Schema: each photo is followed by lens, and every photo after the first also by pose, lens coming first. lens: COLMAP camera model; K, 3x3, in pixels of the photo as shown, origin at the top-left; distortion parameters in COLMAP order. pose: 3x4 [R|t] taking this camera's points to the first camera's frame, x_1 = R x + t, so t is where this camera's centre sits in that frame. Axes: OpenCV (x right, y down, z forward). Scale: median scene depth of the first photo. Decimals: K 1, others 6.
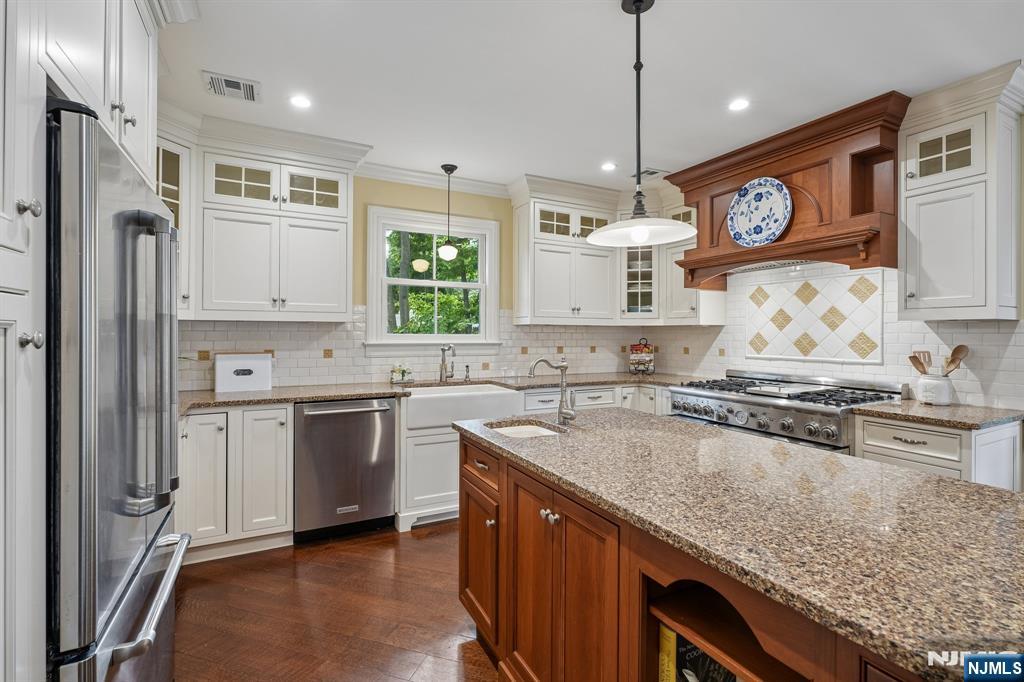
lens RADIAL K [[462.5, 0, 506.8], [0, 462.5, 335.4], [0, 0, 1]] dist [-0.005879, 0.000238]
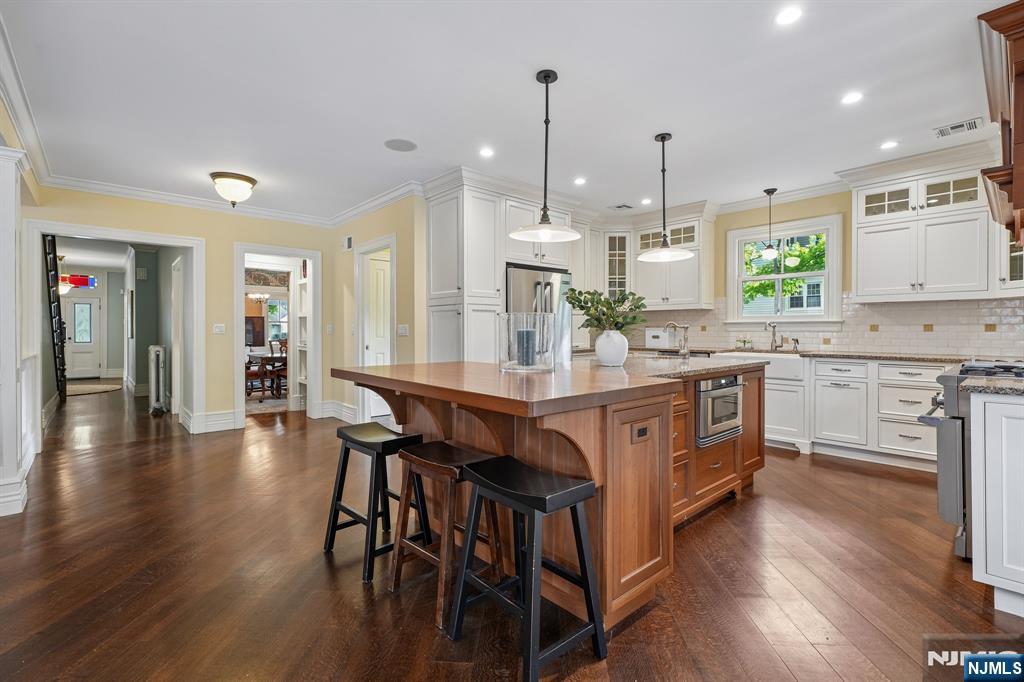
lens RADIAL K [[462.5, 0, 512.4], [0, 462.5, 332.2], [0, 0, 1]] dist [-0.005879, 0.000238]
pose [[0.260173, -0.001472, -0.965561, 0.953132], [-0.006199, 0.999976, -0.003195, 0.057731], [0.965542, 0.006816, 0.260158, -0.072587]]
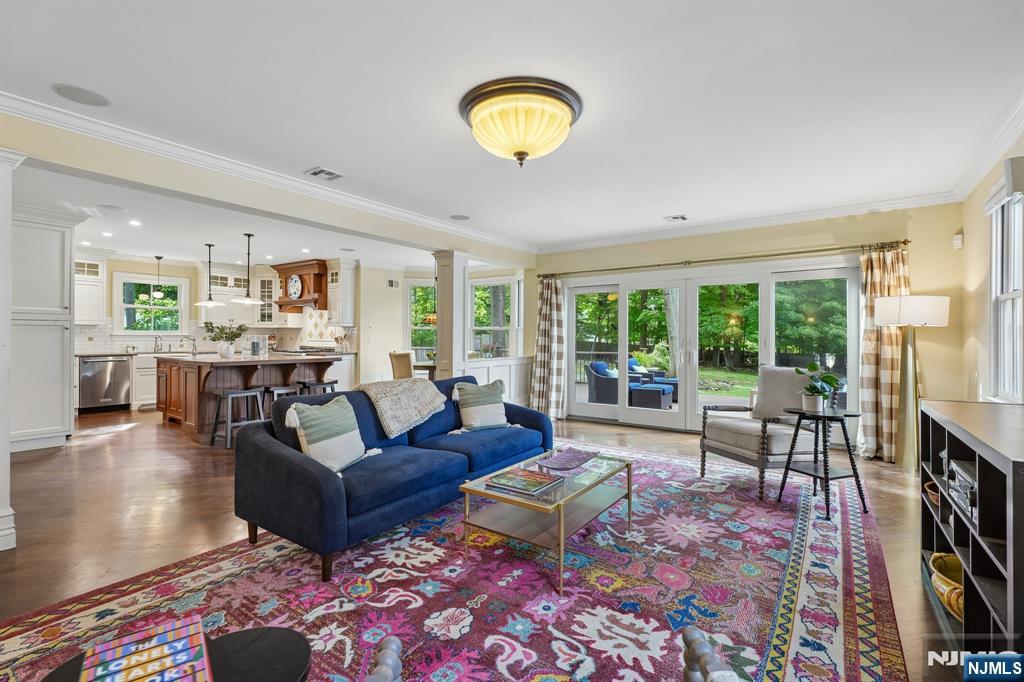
lens RADIAL K [[462.5, 0, 512.7], [0, 462.5, 337.3], [0, 0, 1]] dist [-0.005879, 0.000238]
pose [[0.886890, -0.000444, 0.461980, 0.360392], [0.003175, 0.999982, -0.005133, 0.045487], [-0.461970, 0.006019, 0.886875, -1.758575]]
